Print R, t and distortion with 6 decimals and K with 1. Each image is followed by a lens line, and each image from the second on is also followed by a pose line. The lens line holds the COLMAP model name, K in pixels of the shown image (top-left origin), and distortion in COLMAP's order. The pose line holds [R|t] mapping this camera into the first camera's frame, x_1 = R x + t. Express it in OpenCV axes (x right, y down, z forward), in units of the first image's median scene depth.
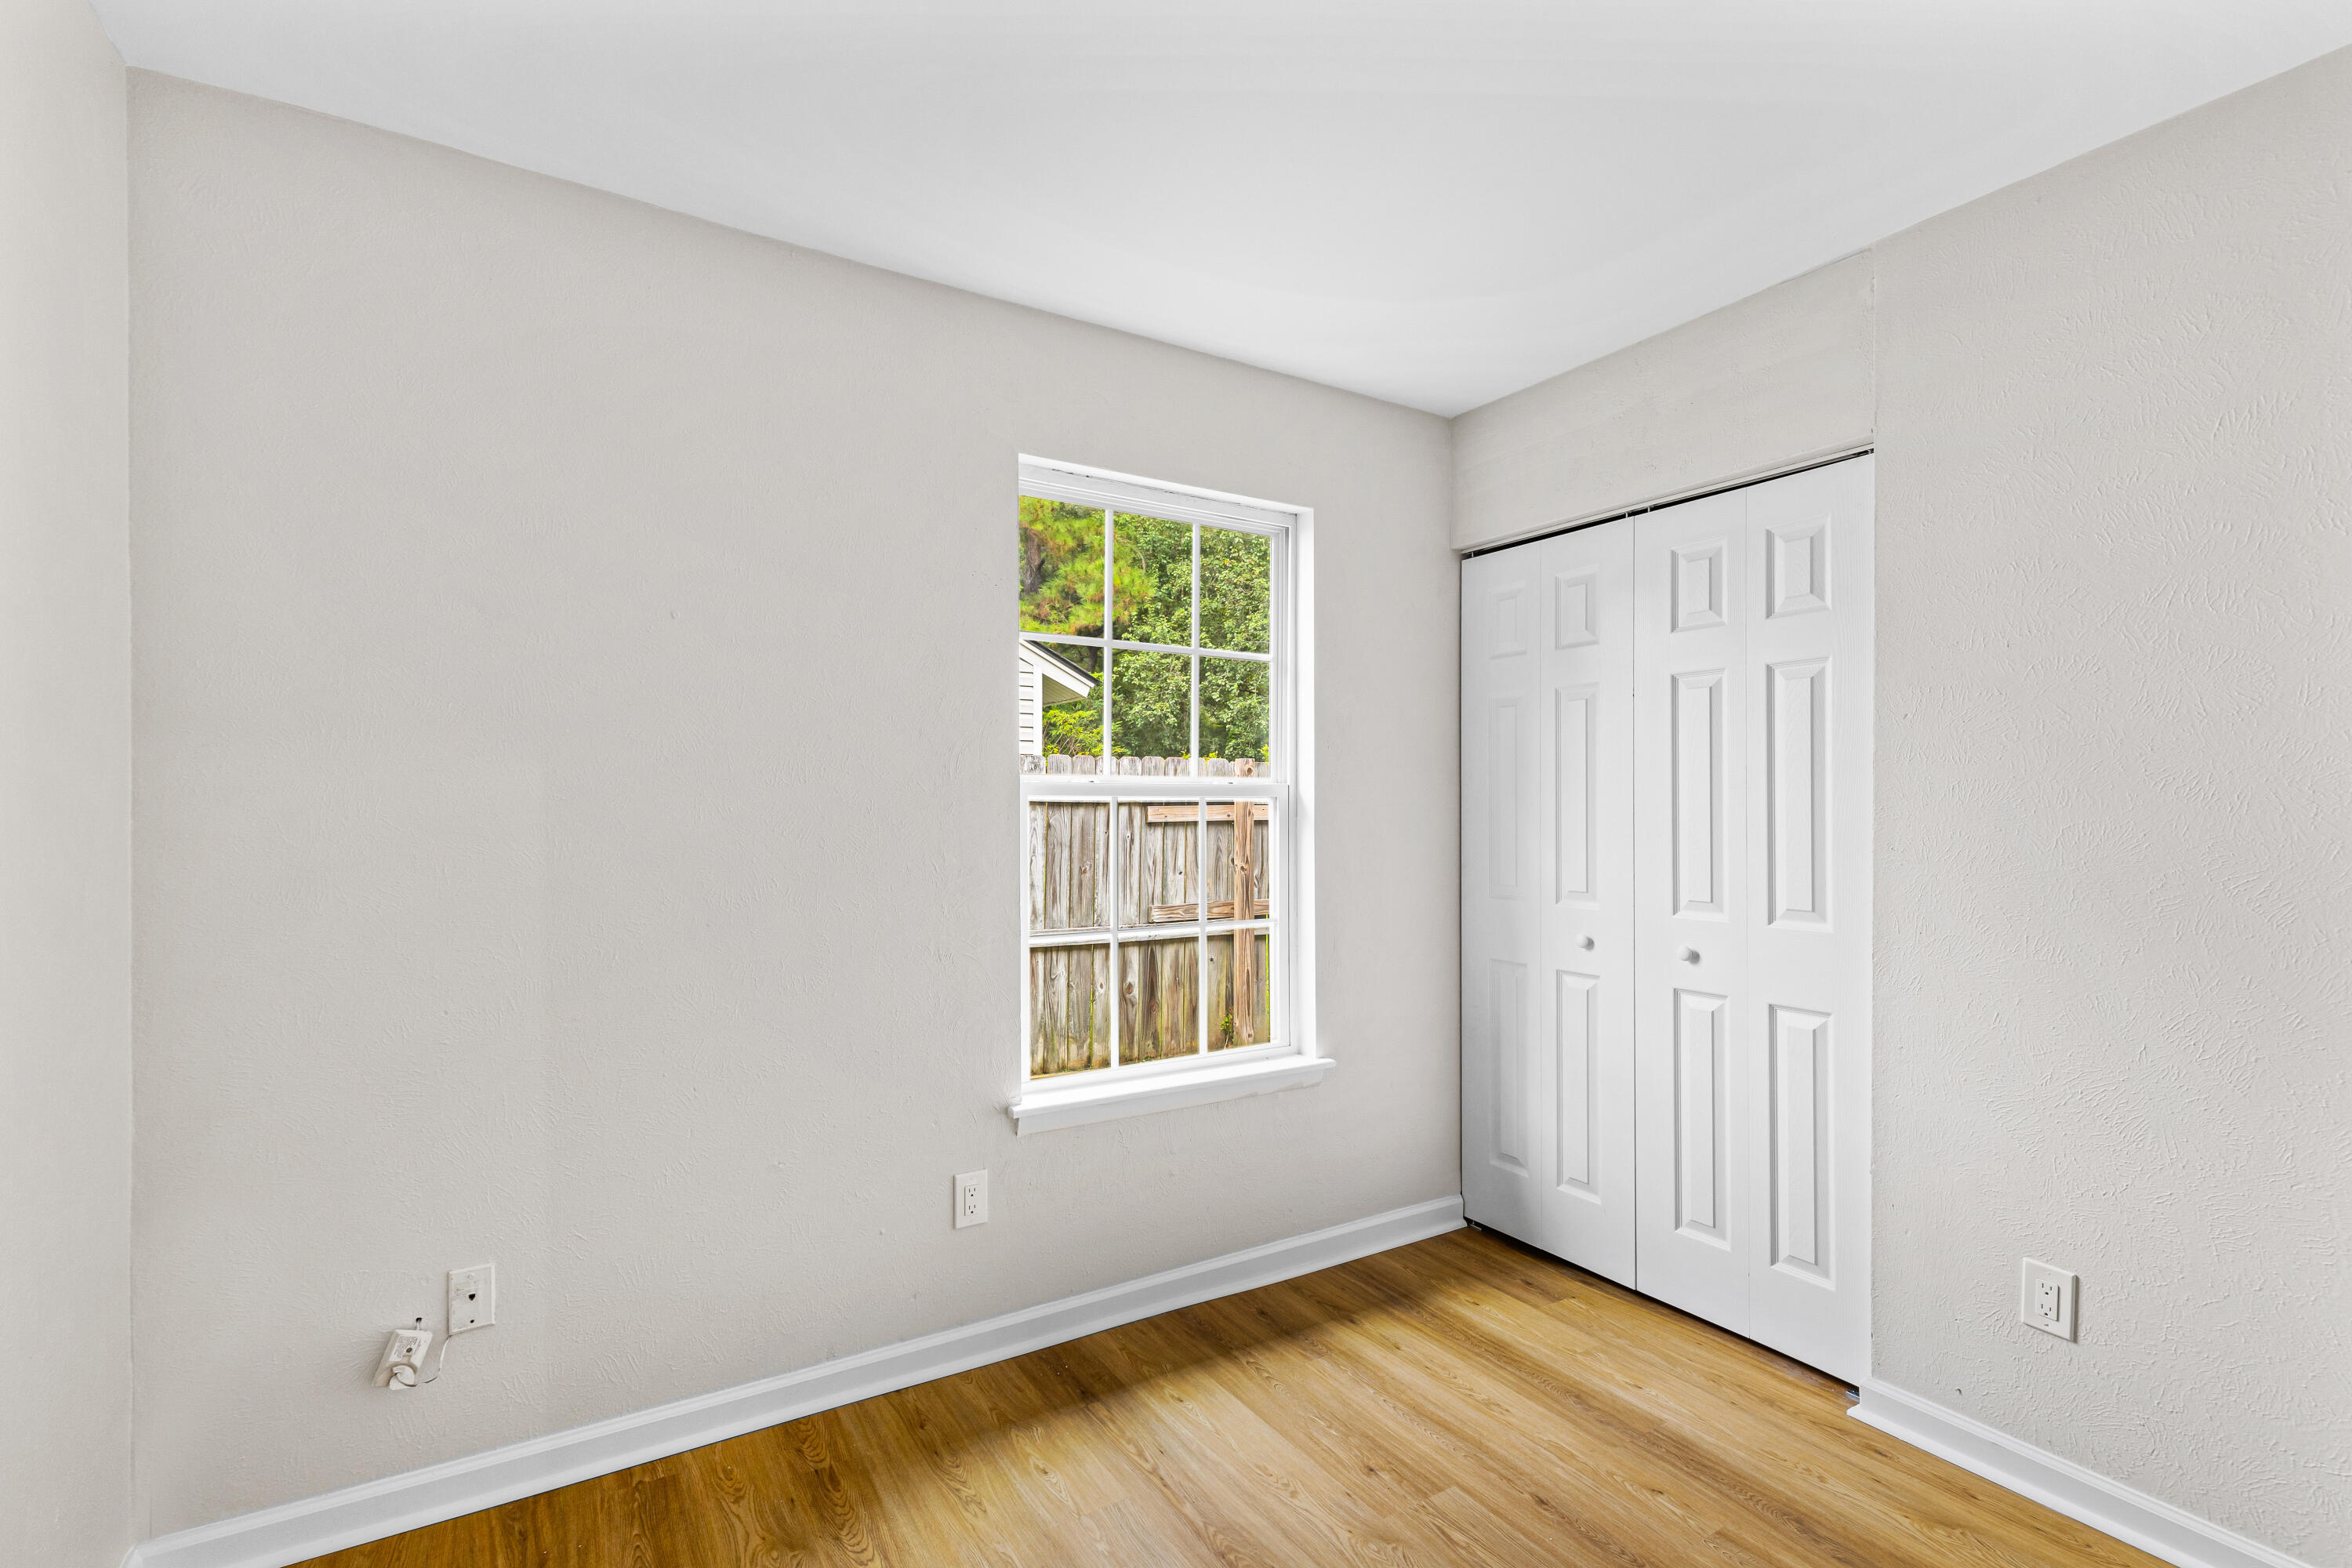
lens RADIAL K [[1071.9, 0, 1177.4], [0, 1071.9, 796.2], [0, 0, 1]] dist [0.008951, -0.001256]
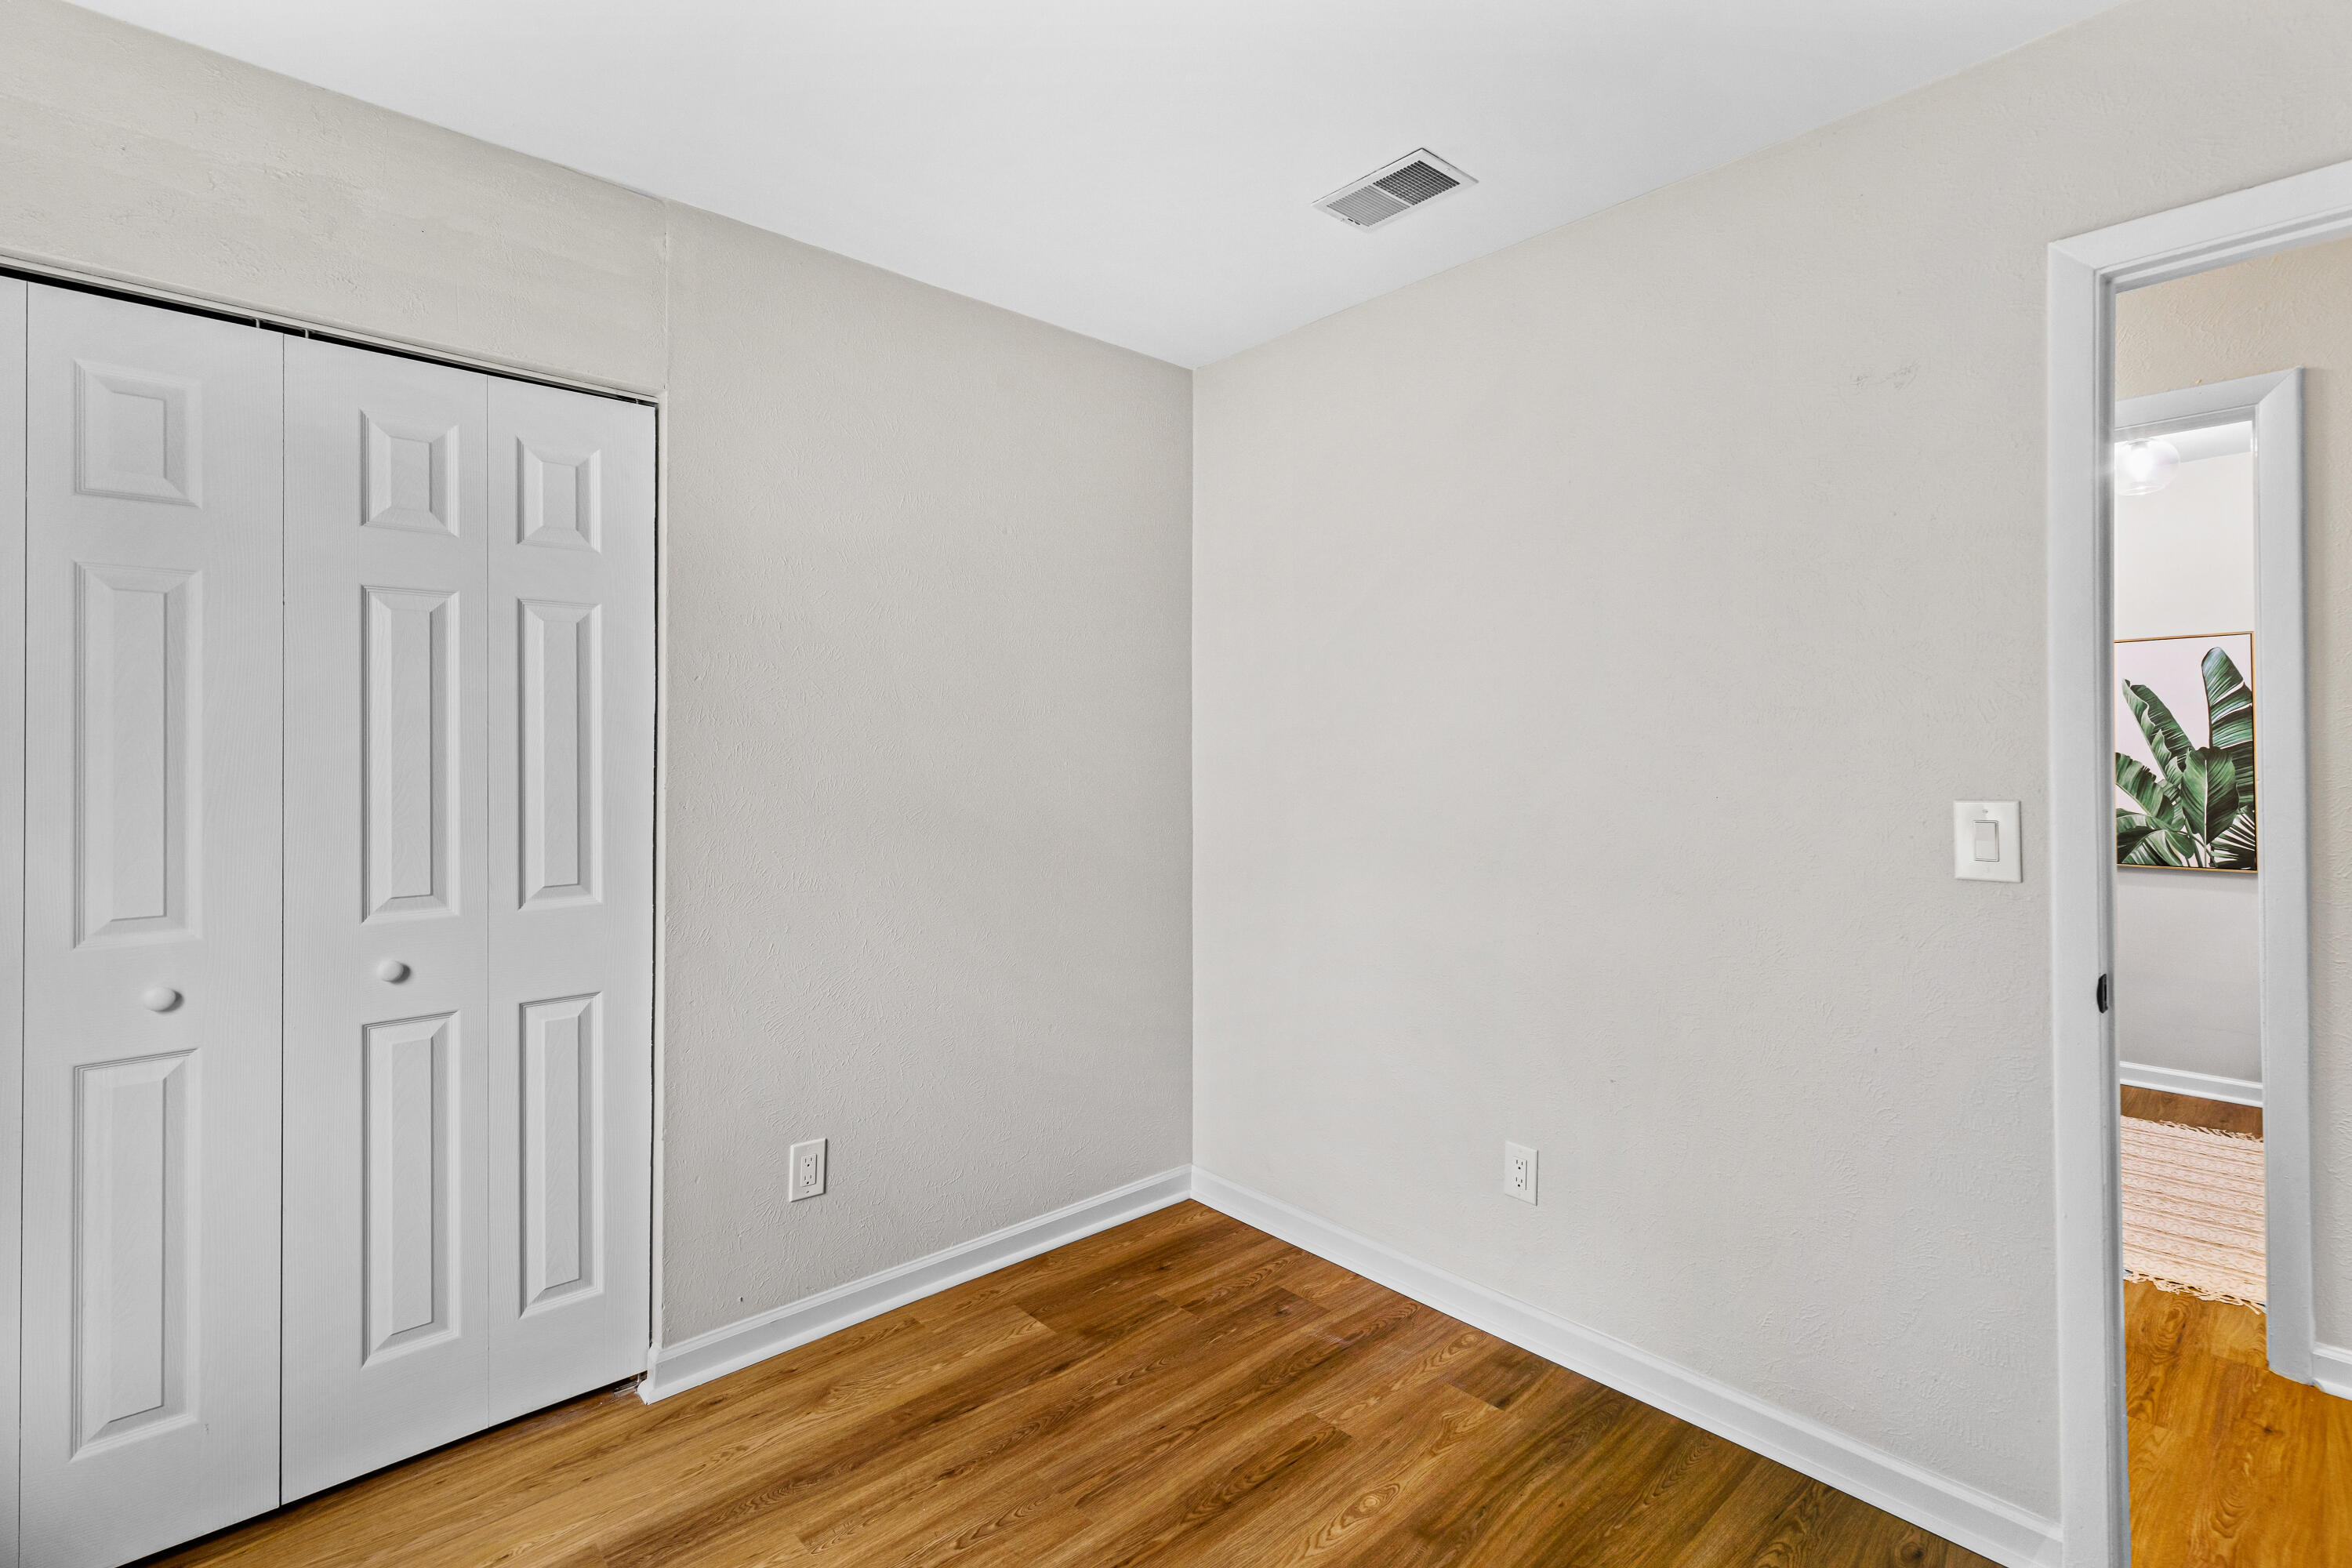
lens RADIAL K [[1071.9, 0, 1205.5], [0, 1071.9, 743.4], [0, 0, 1]] dist [0.008951, -0.001256]
pose [[-0.194715, 0.010625, 0.980802, -0.448171], [0.000052, 0.999941, -0.010822, -0.000924], [-0.980860, -0.002056, -0.194705, 0.759870]]
